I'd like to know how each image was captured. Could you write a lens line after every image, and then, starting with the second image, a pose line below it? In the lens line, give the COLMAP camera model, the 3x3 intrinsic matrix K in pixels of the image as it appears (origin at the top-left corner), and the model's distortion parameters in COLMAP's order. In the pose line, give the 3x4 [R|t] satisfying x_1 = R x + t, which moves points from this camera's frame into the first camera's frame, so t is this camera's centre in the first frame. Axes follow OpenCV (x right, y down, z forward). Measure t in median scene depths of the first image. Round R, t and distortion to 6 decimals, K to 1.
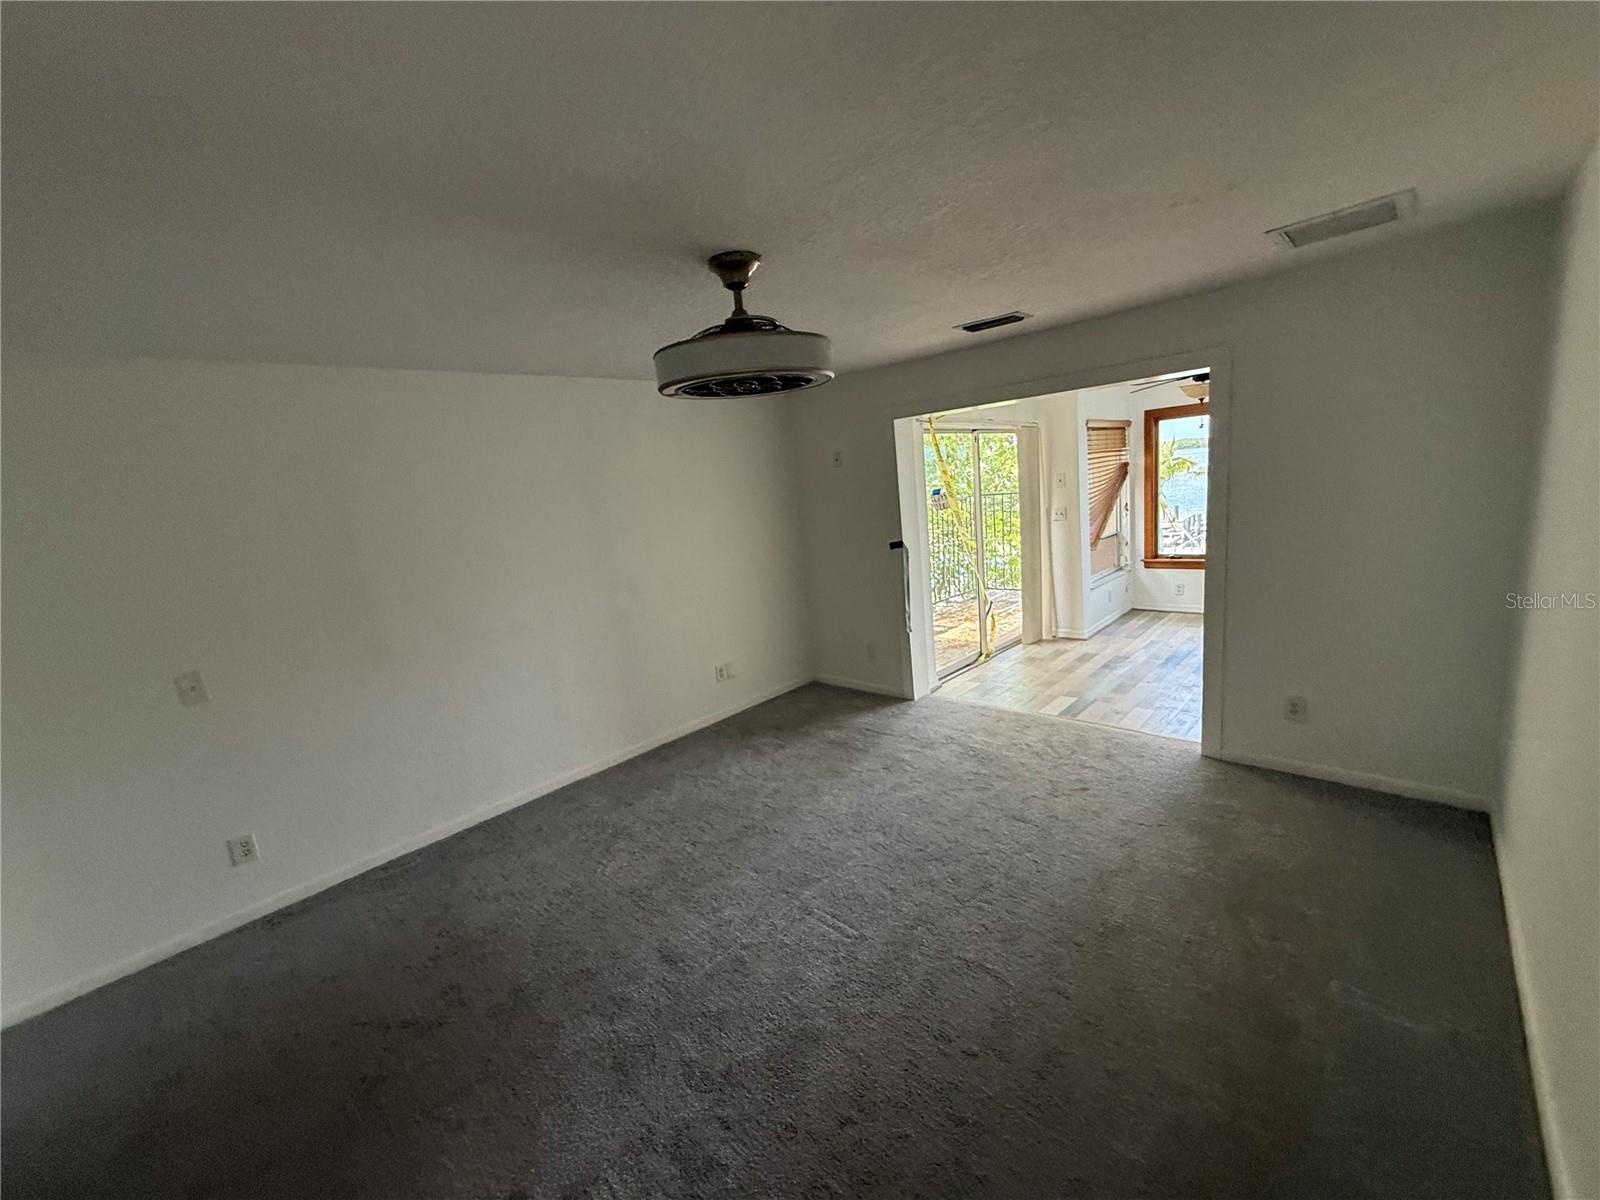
lens RADIAL K [[639.9, 0, 796.2], [0, 639.9, 599.7], [0, 0, 1]] dist [0.000933, 0.000519]
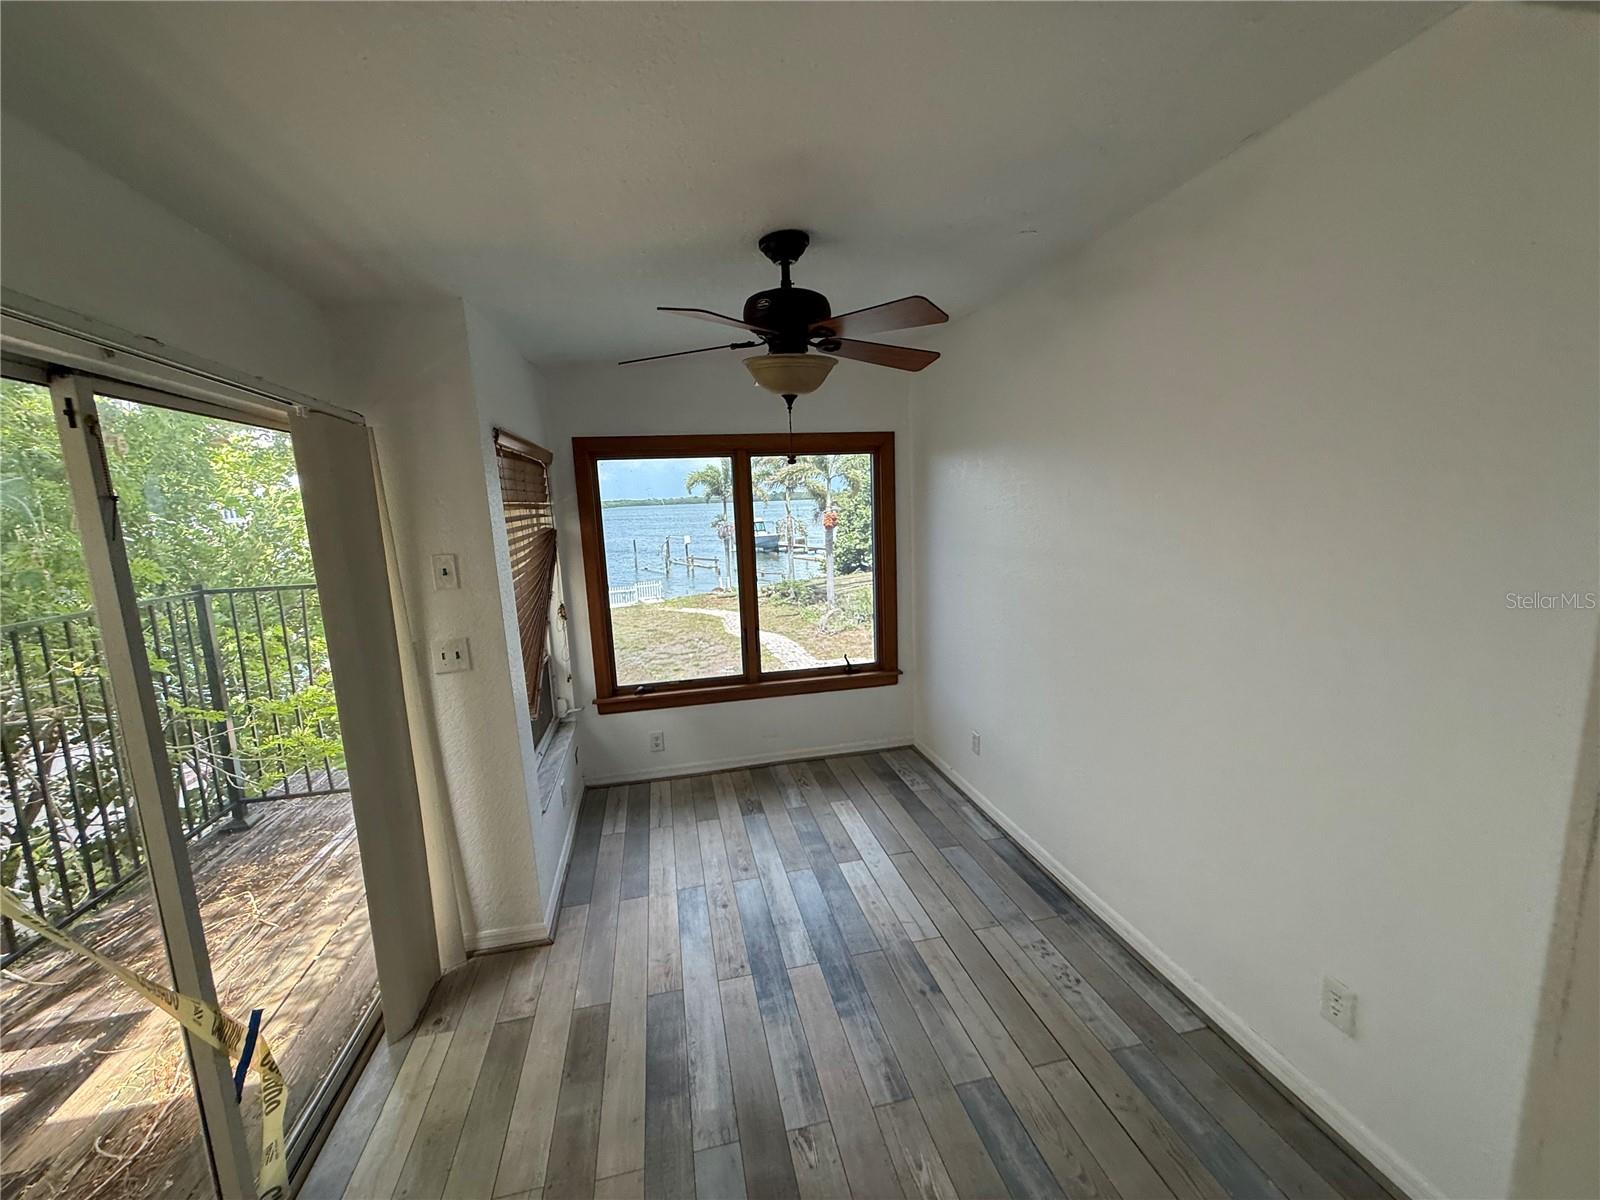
lens RADIAL K [[639.9, 0, 796.2], [0, 639.9, 599.7], [0, 0, 1]] dist [0.000933, 0.000519]
pose [[0.563347, -0.059437, 0.824080, 0.206649], [0.135708, 0.990519, -0.021330, -0.129365], [-0.814999, 0.123851, 0.566072, 0.594261]]
